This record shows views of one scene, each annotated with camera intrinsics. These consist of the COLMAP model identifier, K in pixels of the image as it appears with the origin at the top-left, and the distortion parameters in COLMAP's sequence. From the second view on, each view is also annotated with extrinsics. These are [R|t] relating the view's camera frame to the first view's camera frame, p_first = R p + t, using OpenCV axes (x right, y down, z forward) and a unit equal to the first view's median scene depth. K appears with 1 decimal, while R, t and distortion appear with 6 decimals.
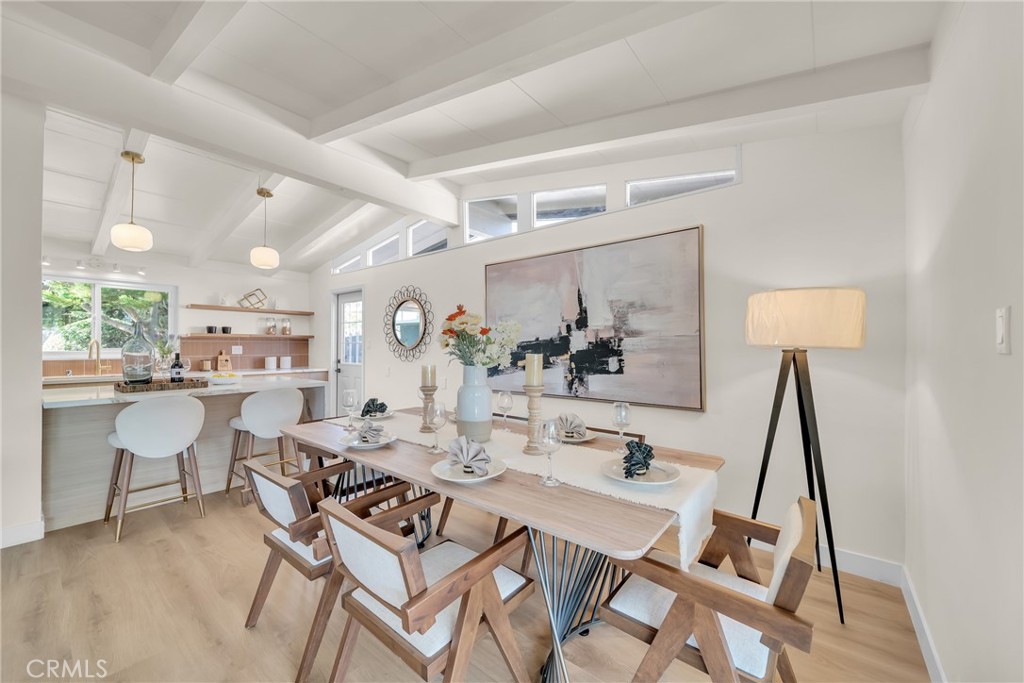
lens RADIAL K [[365.0, 0, 515.7], [0, 365.0, 343.7], [0, 0, 1]] dist [-0.002790, 0.000538]
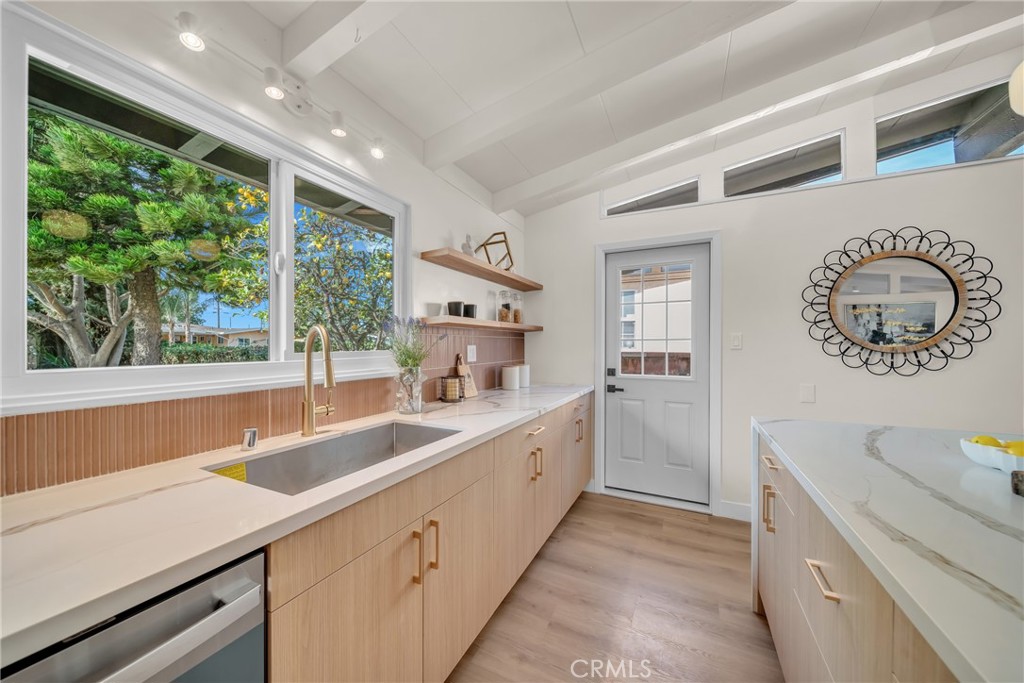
lens RADIAL K [[365.0, 0, 477.5], [0, 365.0, 346.4], [0, 0, 1]] dist [-0.002790, 0.000538]
pose [[0.984568, -0.000165, 0.175004, -0.964248], [-0.001299, 0.999965, 0.008252, 0.005006], [-0.174999, -0.008352, 0.984533, 0.587811]]
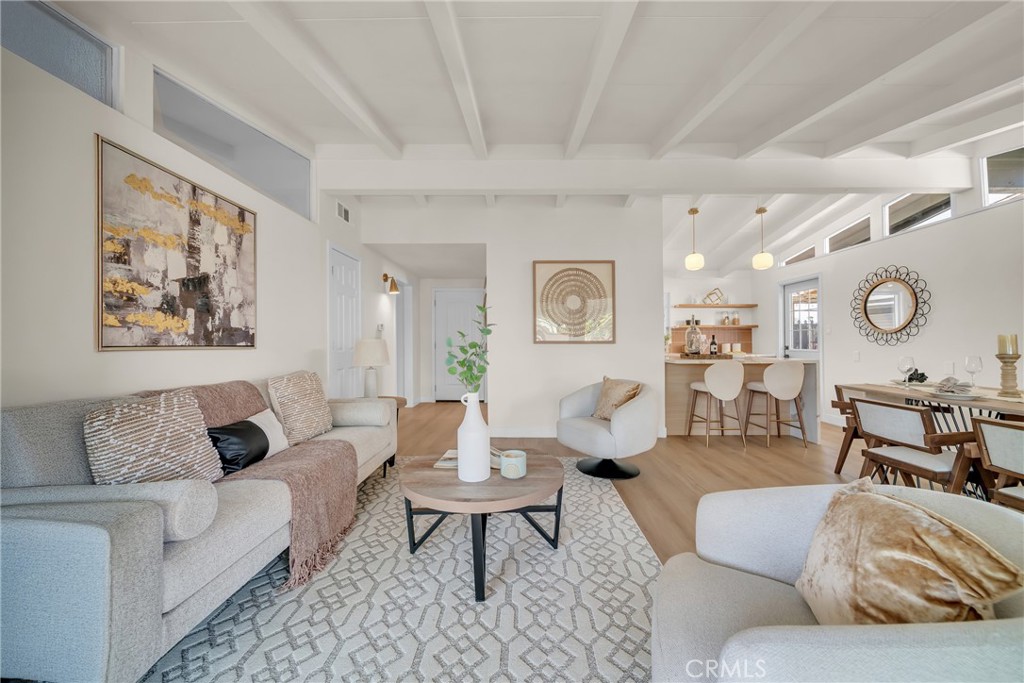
lens RADIAL K [[376.3, 0, 522.3], [0, 376.3, 339.8], [0, 0, 1]] dist [-0.013063, -0.001181]
pose [[0.635149, -0.014802, -0.772248, -0.158081], [0.009647, 0.999890, -0.011230, 0.036941], [0.772329, -0.000317, 0.635222, -0.370584]]
